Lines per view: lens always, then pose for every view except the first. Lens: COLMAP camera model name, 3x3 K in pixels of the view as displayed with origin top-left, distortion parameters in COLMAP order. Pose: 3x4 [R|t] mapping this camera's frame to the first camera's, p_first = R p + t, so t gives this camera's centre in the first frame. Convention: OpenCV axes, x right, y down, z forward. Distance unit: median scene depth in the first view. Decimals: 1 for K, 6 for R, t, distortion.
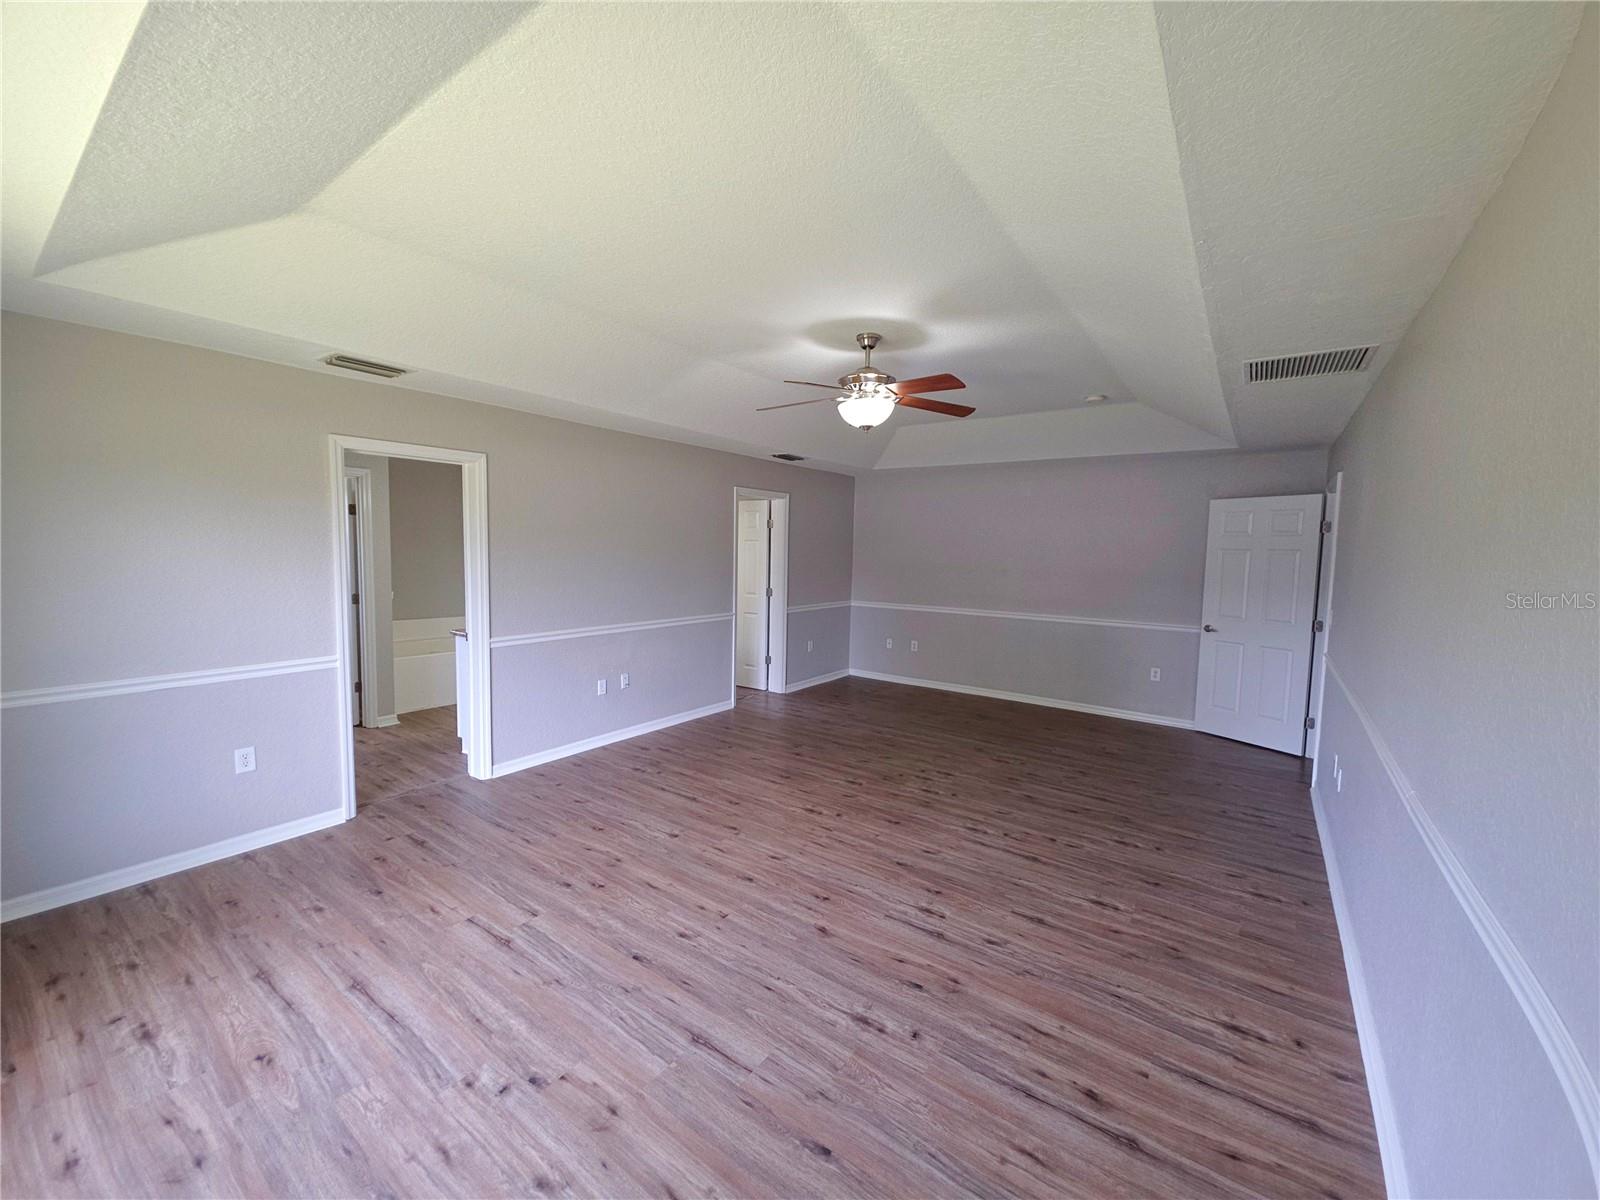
lens RADIAL K [[634.0, 0, 806.1], [0, 634.0, 602.0], [0, 0, 1]] dist [0.000823, -0.000535]
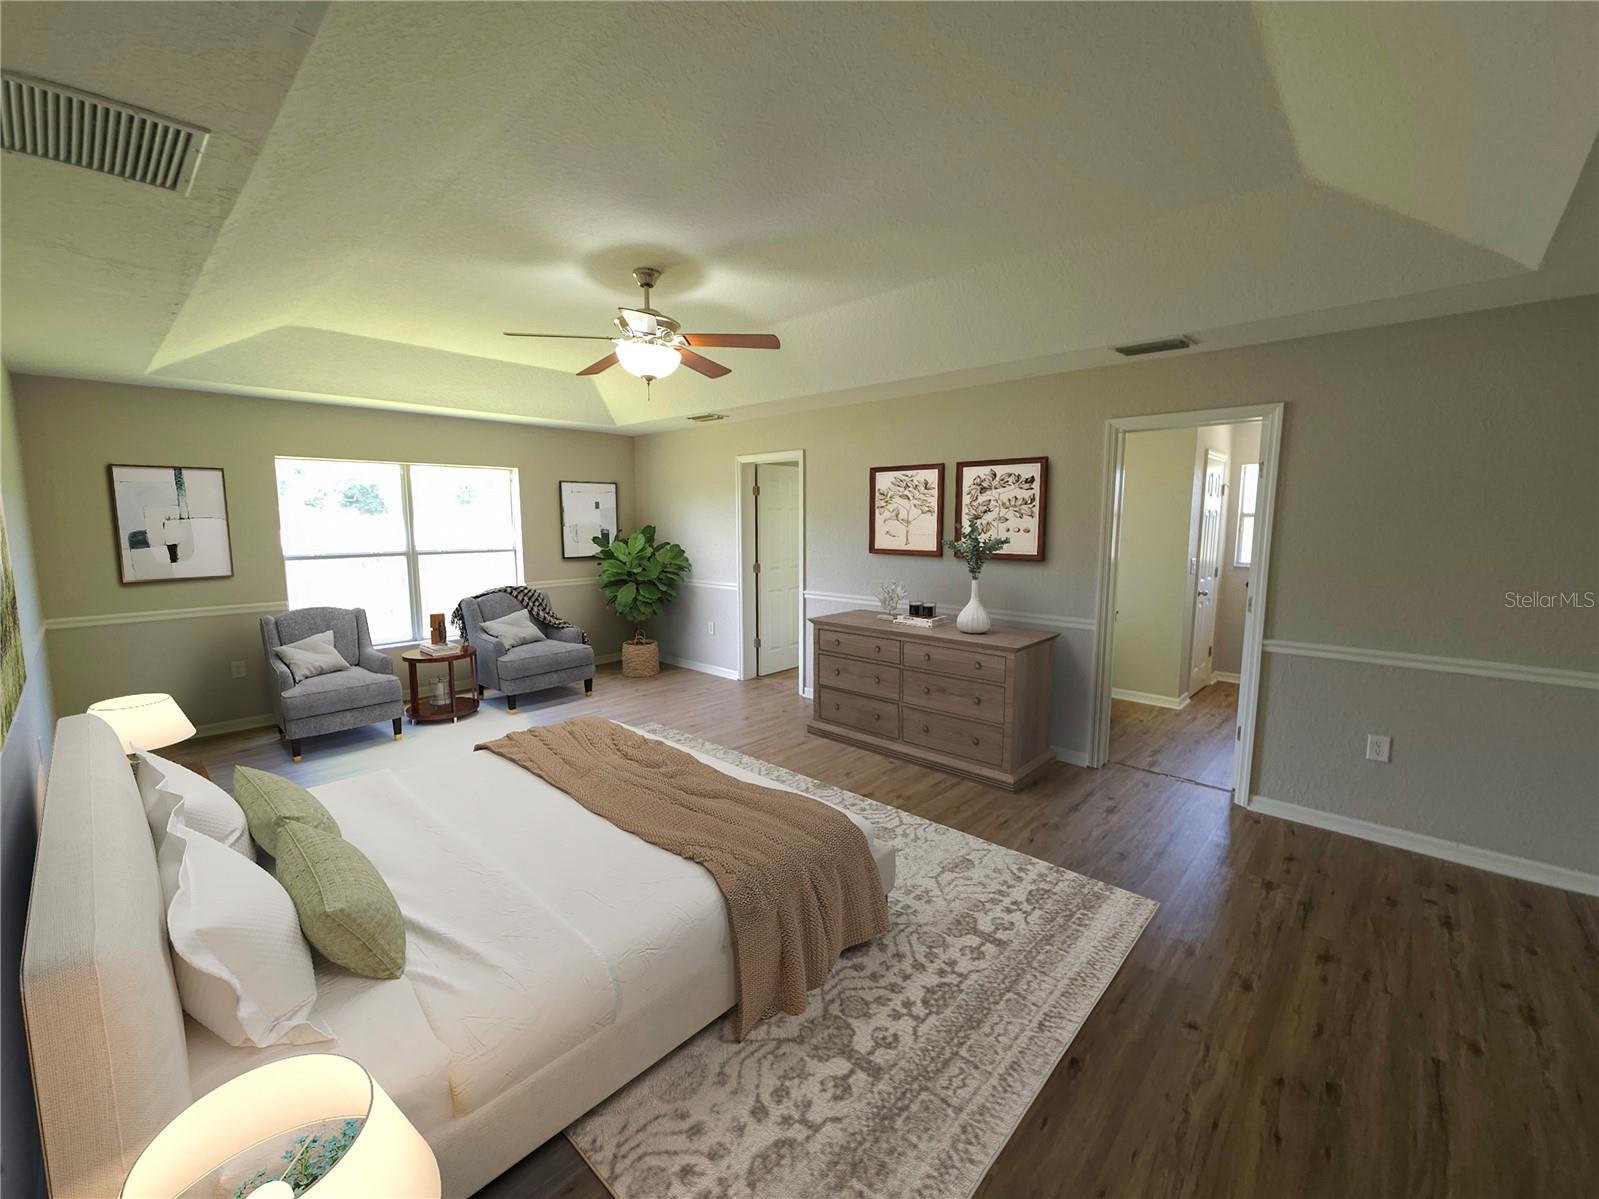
lens RADIAL K [[643.7, 0, 799.5], [0, 643.7, 599.5], [0, 0, 1]] dist [0.001426, -0.000217]
pose [[-0.124263, 0.105597, -0.986614, 0.453736], [-0.081643, 0.989861, 0.116228, -0.043657], [0.988885, 0.094993, -0.114381, 0.615929]]
